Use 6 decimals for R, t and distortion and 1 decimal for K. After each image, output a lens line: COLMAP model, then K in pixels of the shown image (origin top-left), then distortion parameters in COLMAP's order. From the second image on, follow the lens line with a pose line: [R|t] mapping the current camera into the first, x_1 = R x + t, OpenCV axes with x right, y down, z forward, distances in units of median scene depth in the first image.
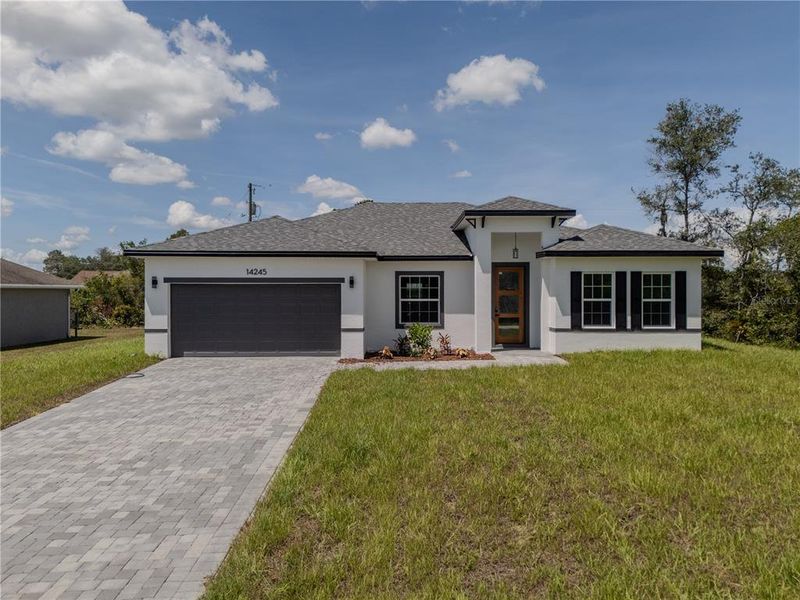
lens RADIAL K [[583.6, 0, 400.0], [0, 583.6, 300.0], [0, 0, 1]] dist [0.009851, 0.000125]
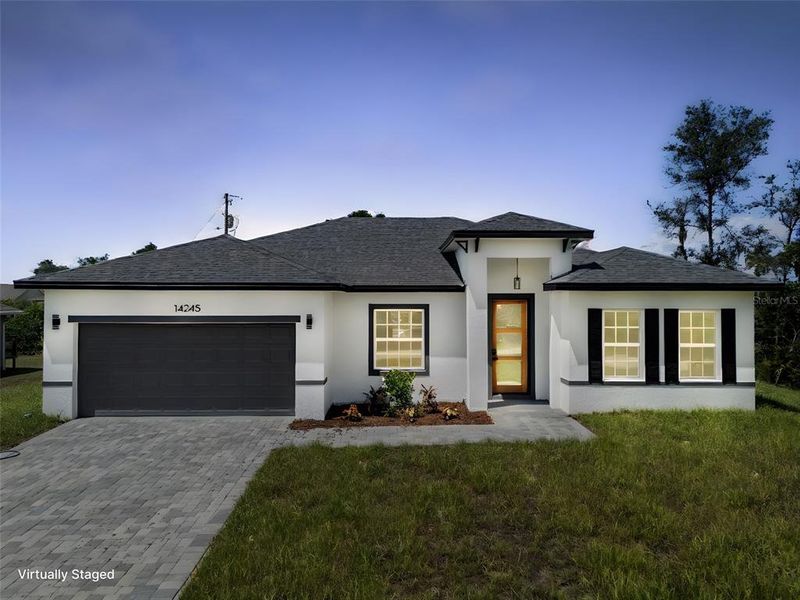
lens RADIAL K [[594.0, 0, 399.8], [0, 594.0, 296.0], [0, 0, 1]] dist [0.009397, -0.000634]
pose [[0.999985, 0.001893, 0.005201, 0.034073], [-0.001757, 0.999659, -0.026063, -0.043812], [-0.005248, 0.026053, 0.999647, 0.197141]]
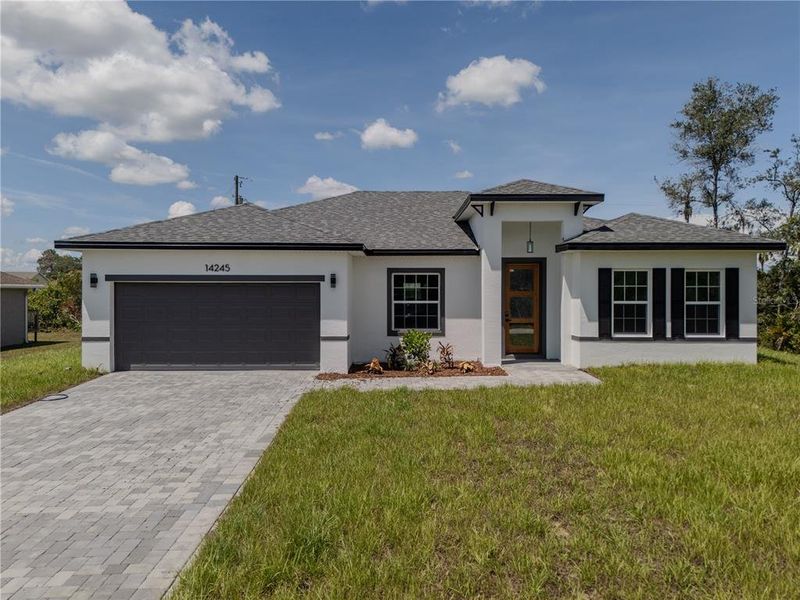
lens RADIAL K [[594.0, 0, 399.8], [0, 594.0, 296.0], [0, 0, 1]] dist [0.009397, -0.000634]
pose [[0.999999, 0.001587, 0.000003, 0.011292], [-0.001587, 0.999967, -0.008021, -0.002148], [-0.000016, 0.008021, 0.999968, 0.156909]]
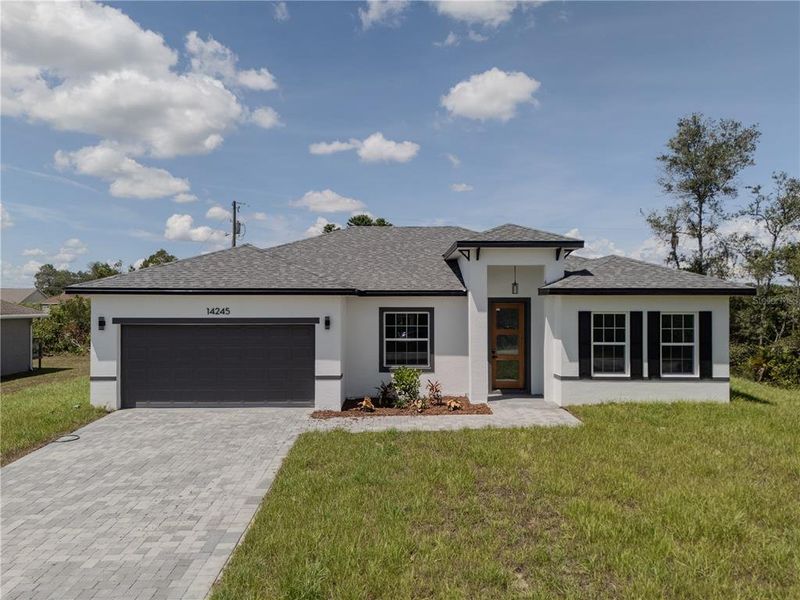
lens RADIAL K [[593.9, 0, 393.1], [0, 593.9, 306.1], [0, 0, 1]] dist [0.010848, -0.001020]
pose [[0.999985, 0.001349, -0.005301, 0.019872], [-0.001431, 0.999880, -0.015449, -0.041602], [0.005279, 0.015456, 0.999867, 0.109257]]
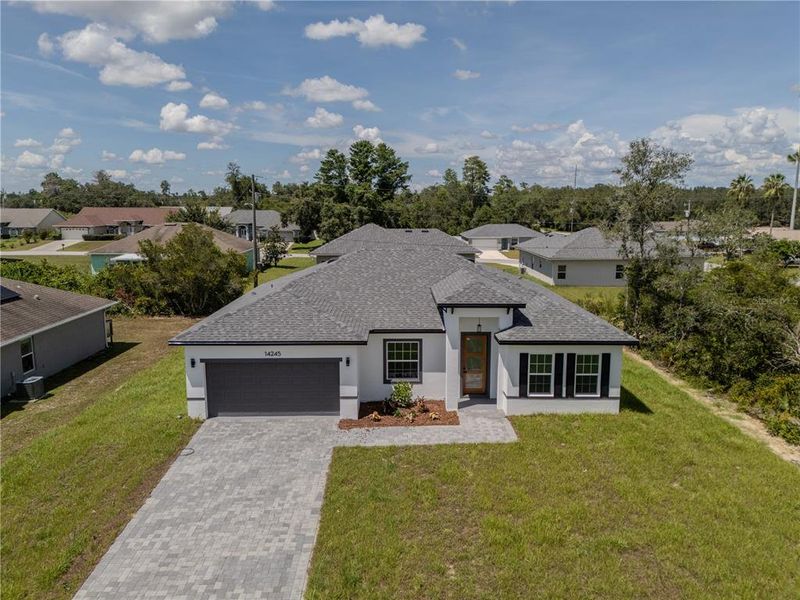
lens RADIAL K [[570.9, 0, 400.0], [0, 570.9, 300.0], [0, 0, 1]] dist [0.005855, 0.000933]
pose [[0.999990, 0.000850, 0.004384, 0.024863], [-0.001420, 0.991298, 0.131631, -0.322616], [-0.004234, -0.131636, 0.991289, -0.213714]]
